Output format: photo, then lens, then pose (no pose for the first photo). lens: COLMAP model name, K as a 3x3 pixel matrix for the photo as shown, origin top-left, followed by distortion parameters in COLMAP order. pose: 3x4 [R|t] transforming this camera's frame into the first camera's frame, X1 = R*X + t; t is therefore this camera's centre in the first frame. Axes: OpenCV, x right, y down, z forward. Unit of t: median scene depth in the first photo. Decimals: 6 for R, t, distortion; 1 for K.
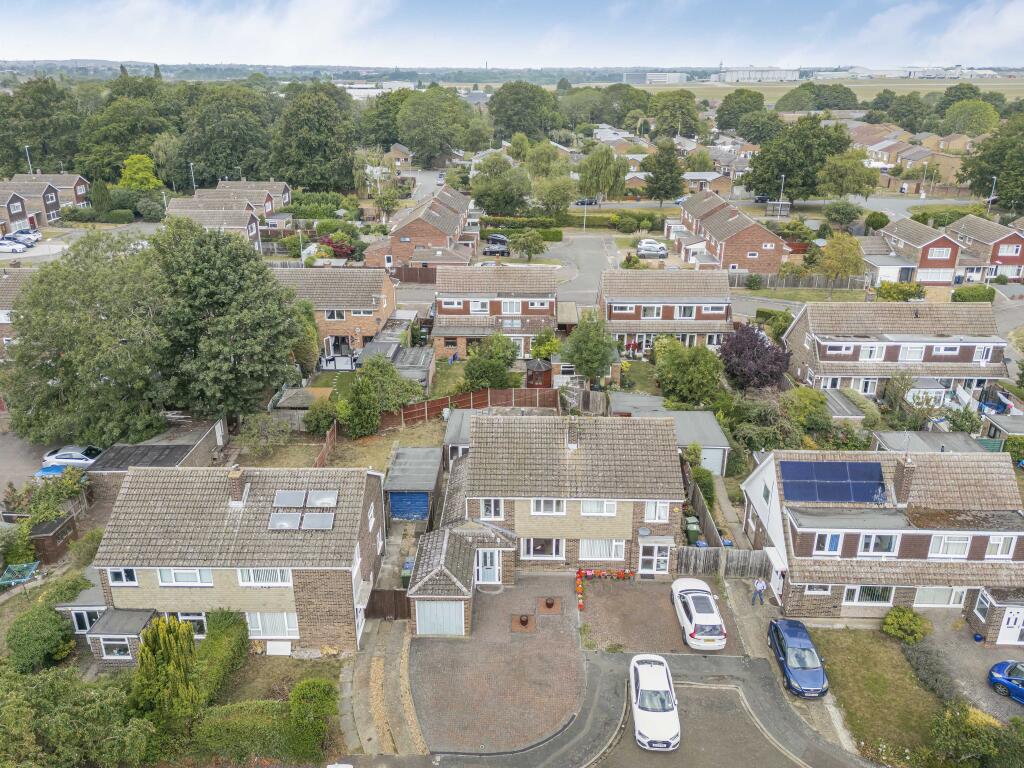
lens RADIAL K [[791.6, 0, 512.0], [0, 791.6, 384.0], [0, 0, 1]] dist [0.100474, -0.100051]
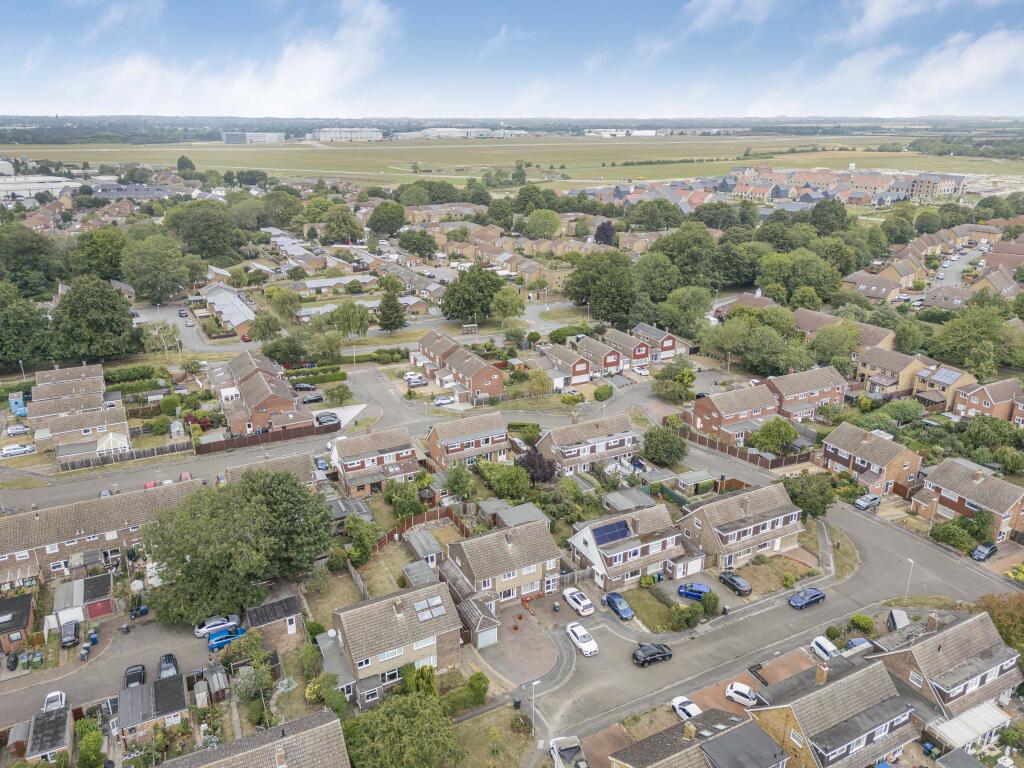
lens RADIAL K [[791.6, 0, 512.0], [0, 791.6, 384.0], [0, 0, 1]] dist [0.100474, -0.100051]
pose [[0.869572, -0.169346, 0.463860, -0.670029], [0.173636, 0.984229, 0.033817, -0.336511], [-0.462272, 0.051136, 0.885263, -0.755995]]
